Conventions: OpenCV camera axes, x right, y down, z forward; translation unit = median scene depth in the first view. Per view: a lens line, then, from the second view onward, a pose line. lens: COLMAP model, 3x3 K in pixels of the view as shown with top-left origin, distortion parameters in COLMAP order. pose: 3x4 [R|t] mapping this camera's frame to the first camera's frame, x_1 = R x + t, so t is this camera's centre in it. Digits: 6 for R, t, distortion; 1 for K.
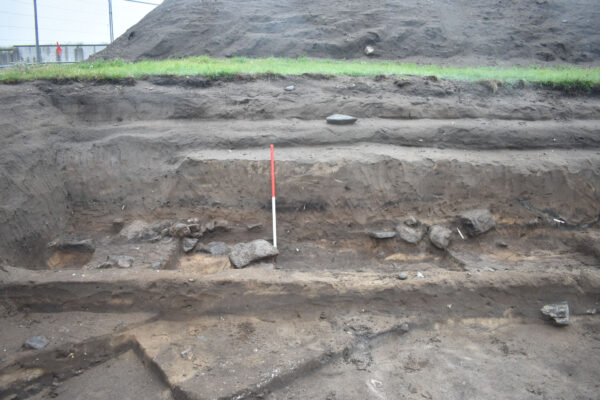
lens RADIAL K [[489.4, 0, 299.1], [0, 489.4, 200.9], [0, 0, 1]] dist [-0.099389, 0.006718]
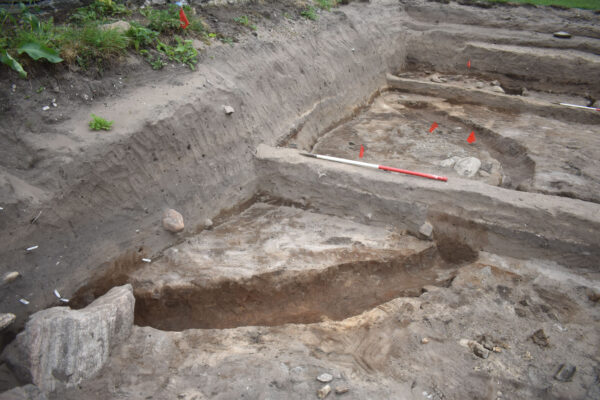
lens RADIAL K [[489.4, 0, 300.2], [0, 489.4, 199.1], [0, 0, 1]] dist [-0.099389, 0.006718]
pose [[0.853099, 0.239456, -0.463554, 0.209195], [-0.159052, 0.965529, 0.206048, 0.203879], [0.496915, -0.102050, 0.861778, -0.969687]]
